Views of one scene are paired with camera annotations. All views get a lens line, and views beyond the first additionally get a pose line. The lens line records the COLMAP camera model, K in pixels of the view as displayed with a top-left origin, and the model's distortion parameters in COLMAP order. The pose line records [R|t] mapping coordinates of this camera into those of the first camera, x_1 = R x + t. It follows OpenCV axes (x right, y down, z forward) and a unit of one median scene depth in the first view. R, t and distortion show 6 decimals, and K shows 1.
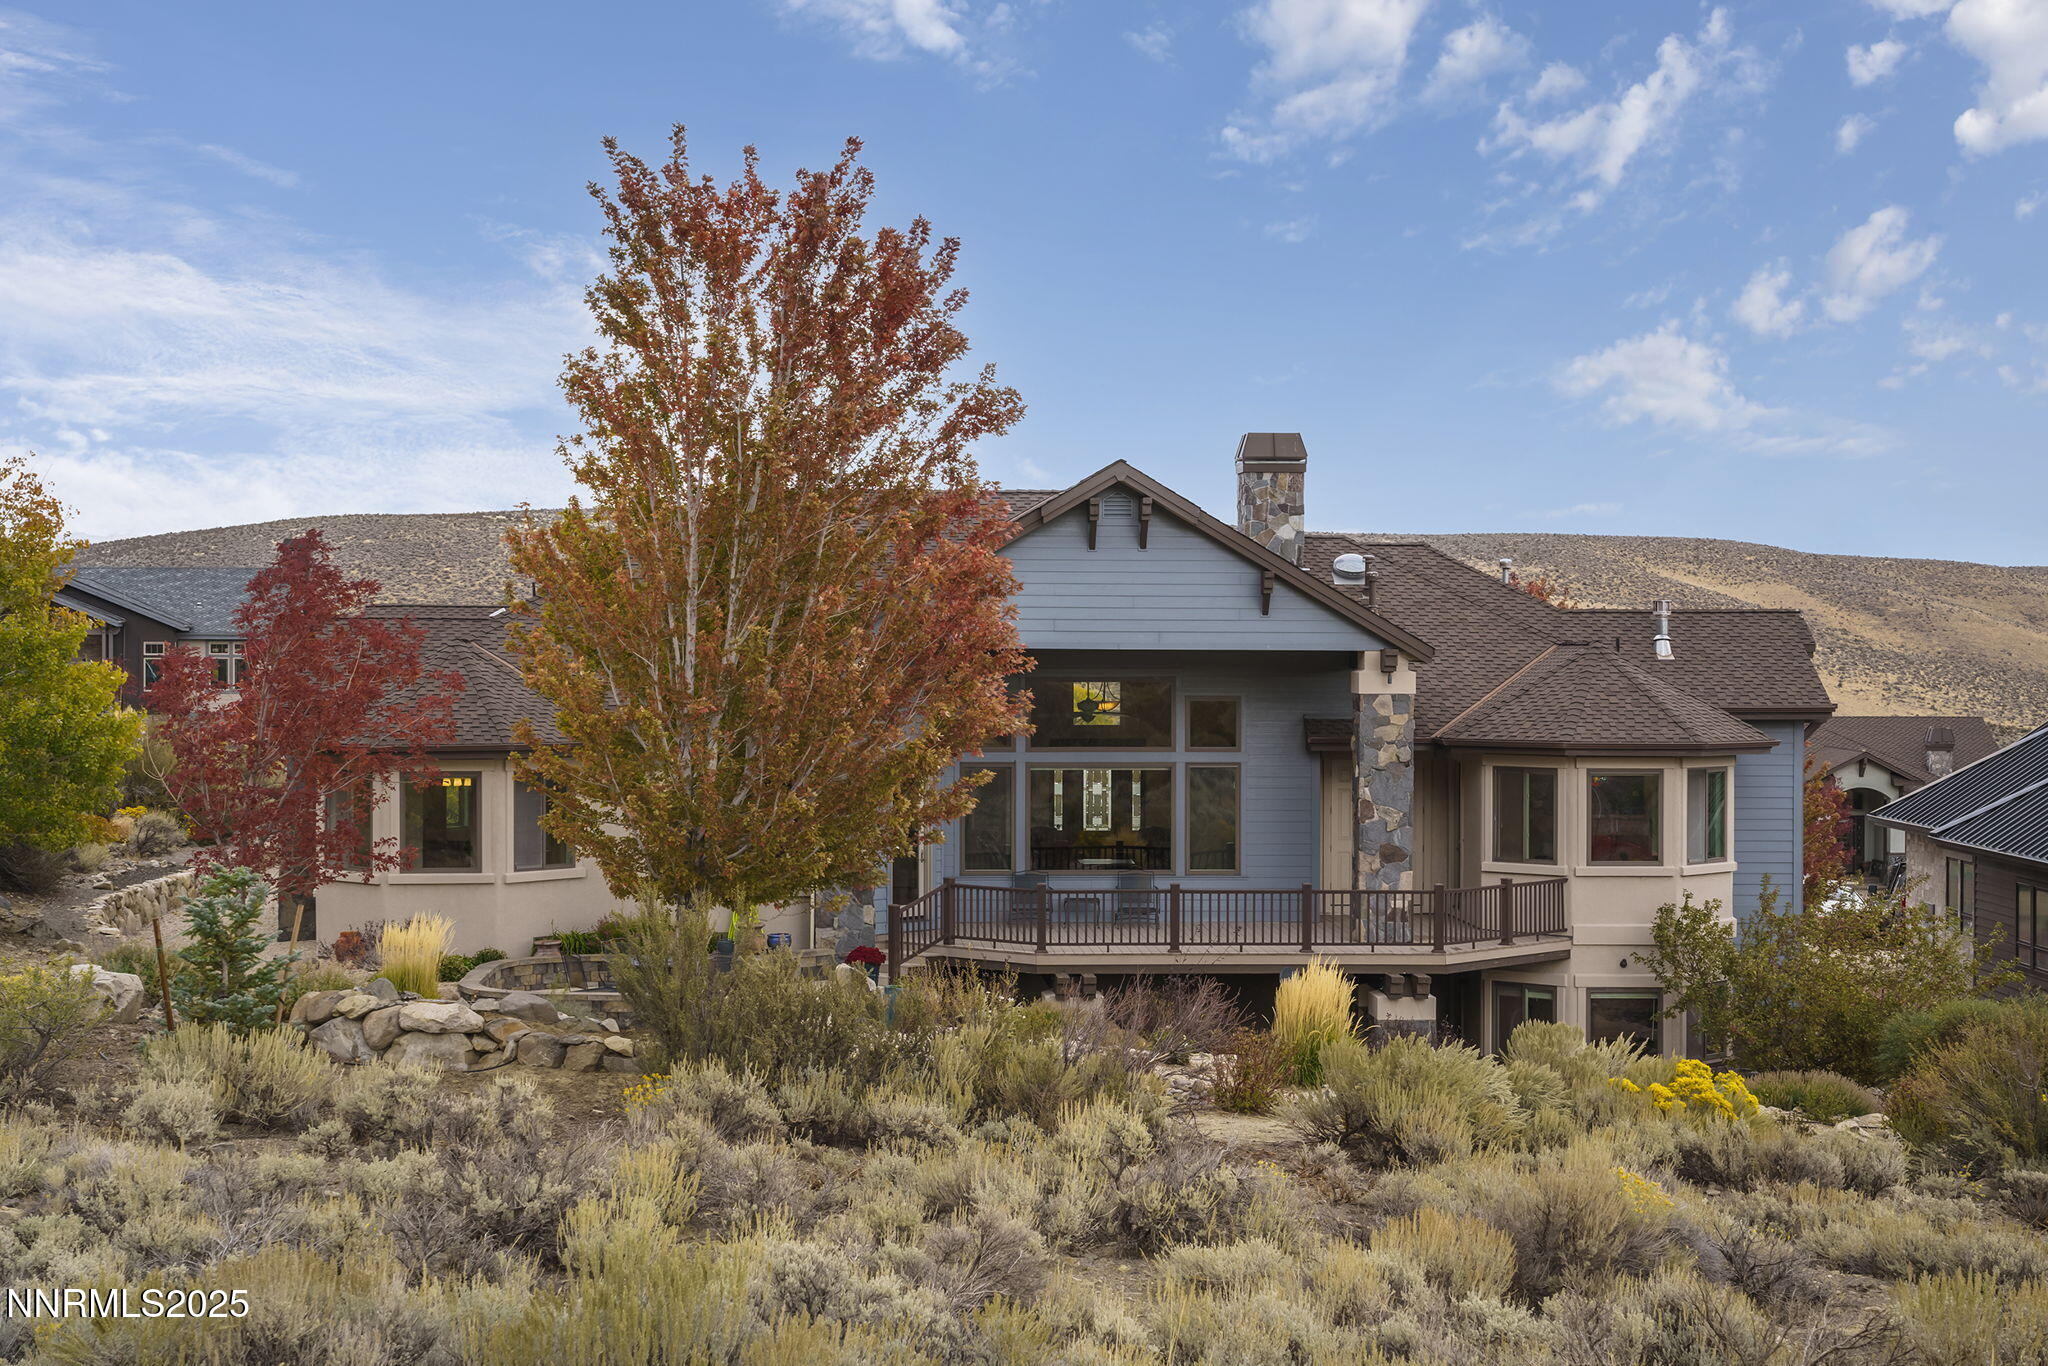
lens RADIAL K [[3685.0, 0, 1024.6], [0, 3685.0, 683.0], [0, 0, 1]] dist [0.003819, 0.000000]
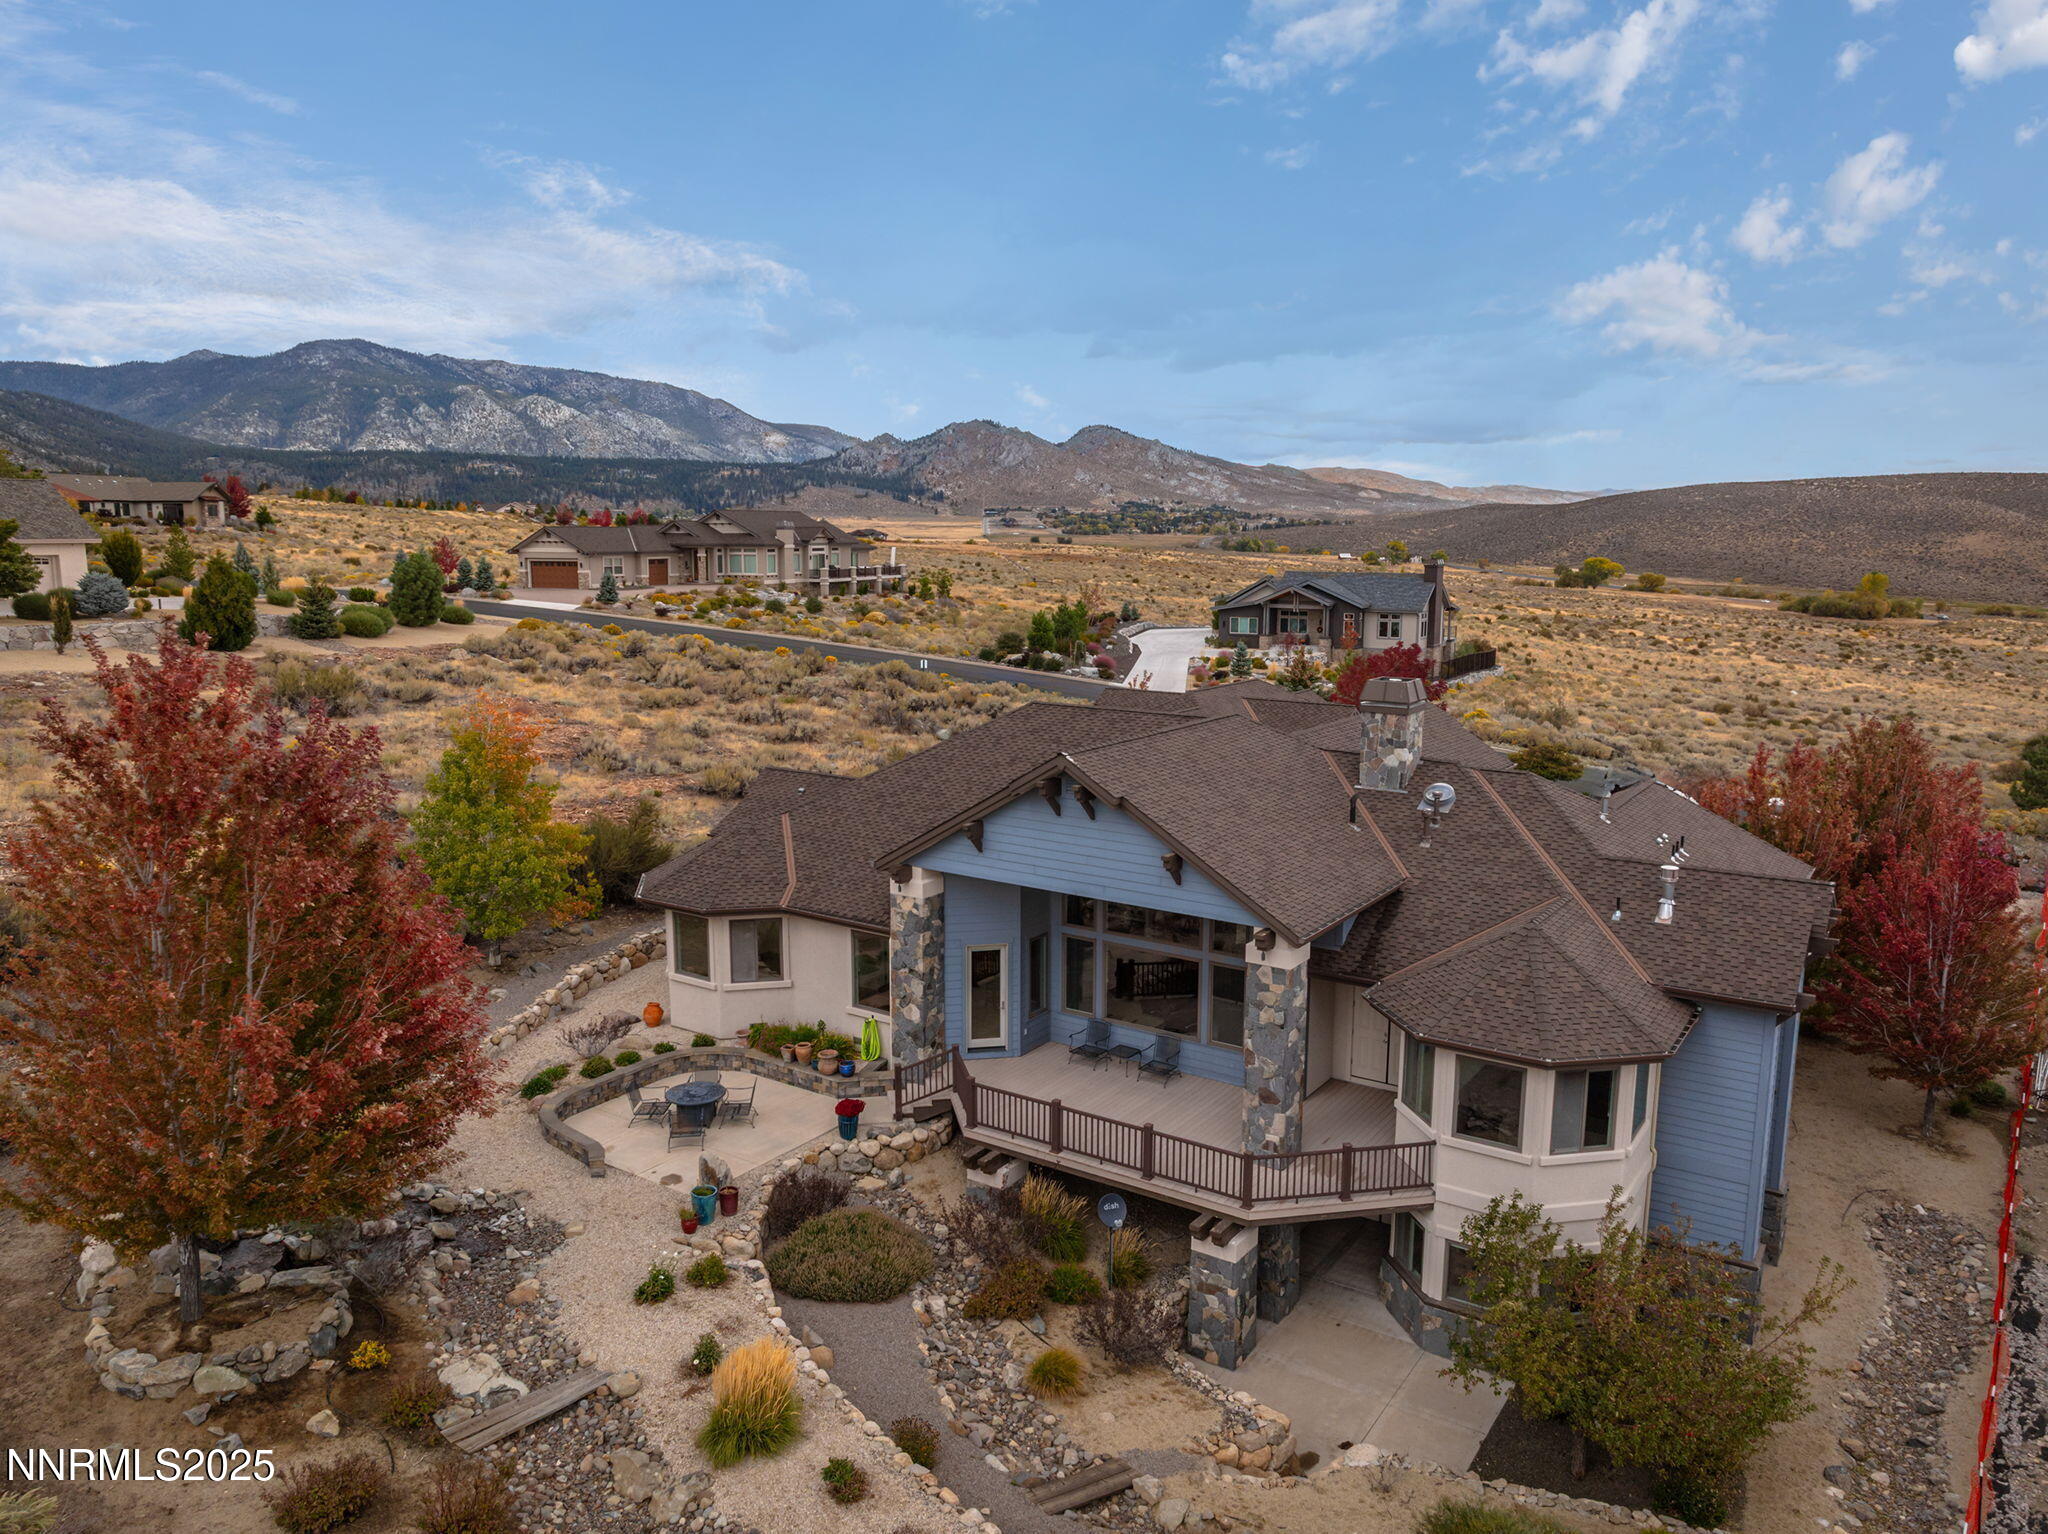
lens RADIAL K [[1472.4, 0, 1022.7], [0, 1472.4, 763.3], [0, 0, 1]] dist [-0.008509, -0.001256]
pose [[0.794700, 0.098136, -0.599017, 0.305860], [-0.009515, 0.988737, 0.149360, -0.127951], [0.606928, -0.112997, 0.786683, 0.584142]]
